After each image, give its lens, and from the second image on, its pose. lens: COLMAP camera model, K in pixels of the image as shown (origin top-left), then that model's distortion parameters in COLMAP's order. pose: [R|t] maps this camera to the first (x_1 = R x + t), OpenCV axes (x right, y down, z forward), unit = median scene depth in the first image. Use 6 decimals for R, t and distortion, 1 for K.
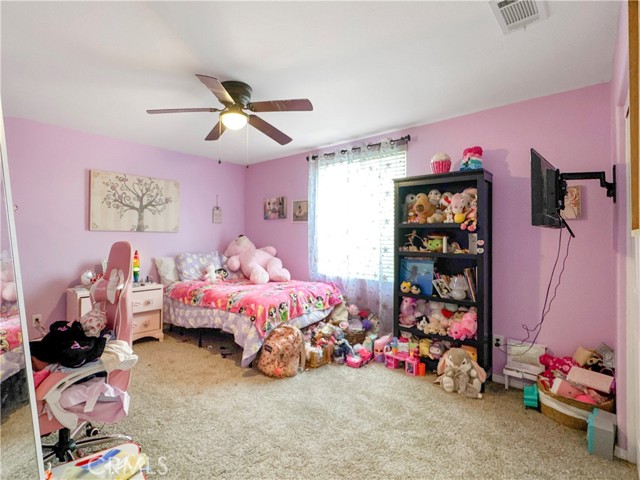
lens RADIAL K [[255.2, 0, 310.9], [0, 255.2, 239.8], [0, 0, 1]] dist [-0.000187, -0.000057]
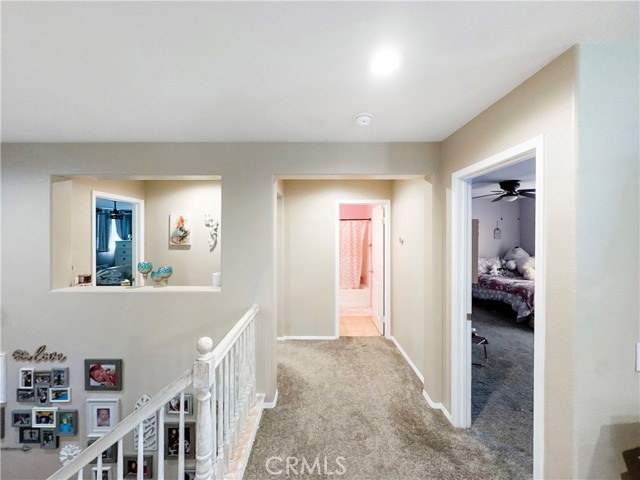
lens RADIAL K [[255.2, 0, 310.9], [0, 255.2, 239.8], [0, 0, 1]] dist [-0.000187, -0.000057]
pose [[0.573253, -0.002390, -0.819375, 0.316029], [0.019780, 0.999745, 0.010922, -0.120091], [0.819140, -0.022468, 0.573154, -1.023994]]
